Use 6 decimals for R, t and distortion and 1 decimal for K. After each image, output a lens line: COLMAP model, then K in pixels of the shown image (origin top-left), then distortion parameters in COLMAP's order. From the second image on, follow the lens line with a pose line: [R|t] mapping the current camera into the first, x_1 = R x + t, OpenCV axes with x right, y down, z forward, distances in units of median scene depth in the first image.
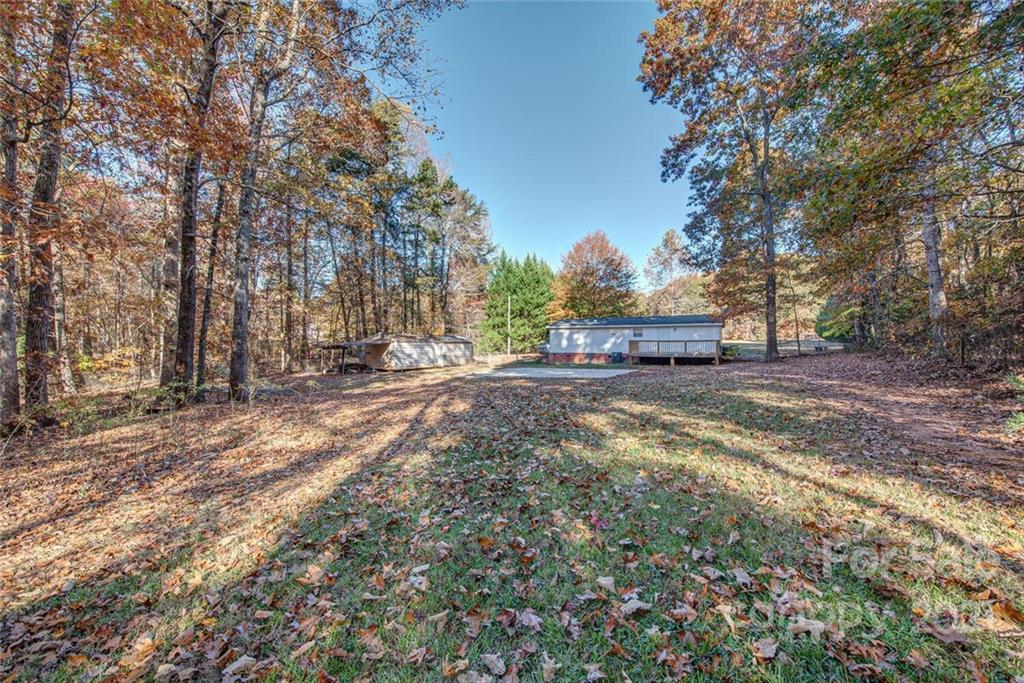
lens RADIAL K [[404.5, 0, 514.3], [0, 404.5, 340.3], [0, 0, 1]] dist [-0.000098, -0.000432]
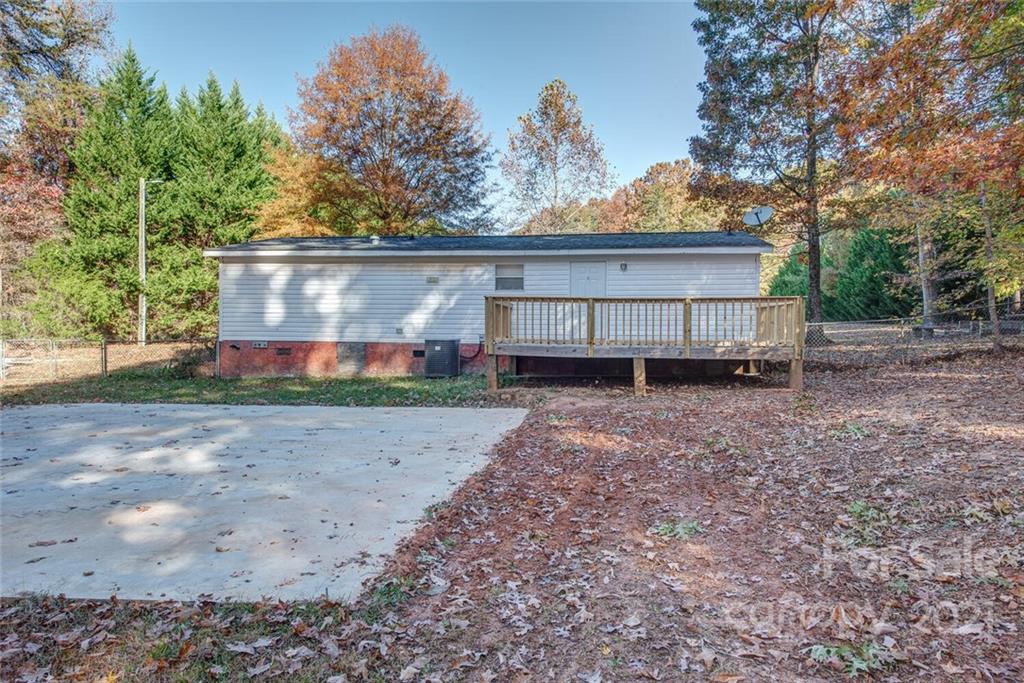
lens RADIAL K [[404.5, 0, 514.3], [0, 404.5, 340.3], [0, 0, 1]] dist [-0.000098, -0.000432]
pose [[0.912510, -0.011426, 0.408895, 0.163023], [-0.008810, 0.998829, 0.047572, 0.013760], [-0.408960, -0.047012, 0.911341, 0.647581]]
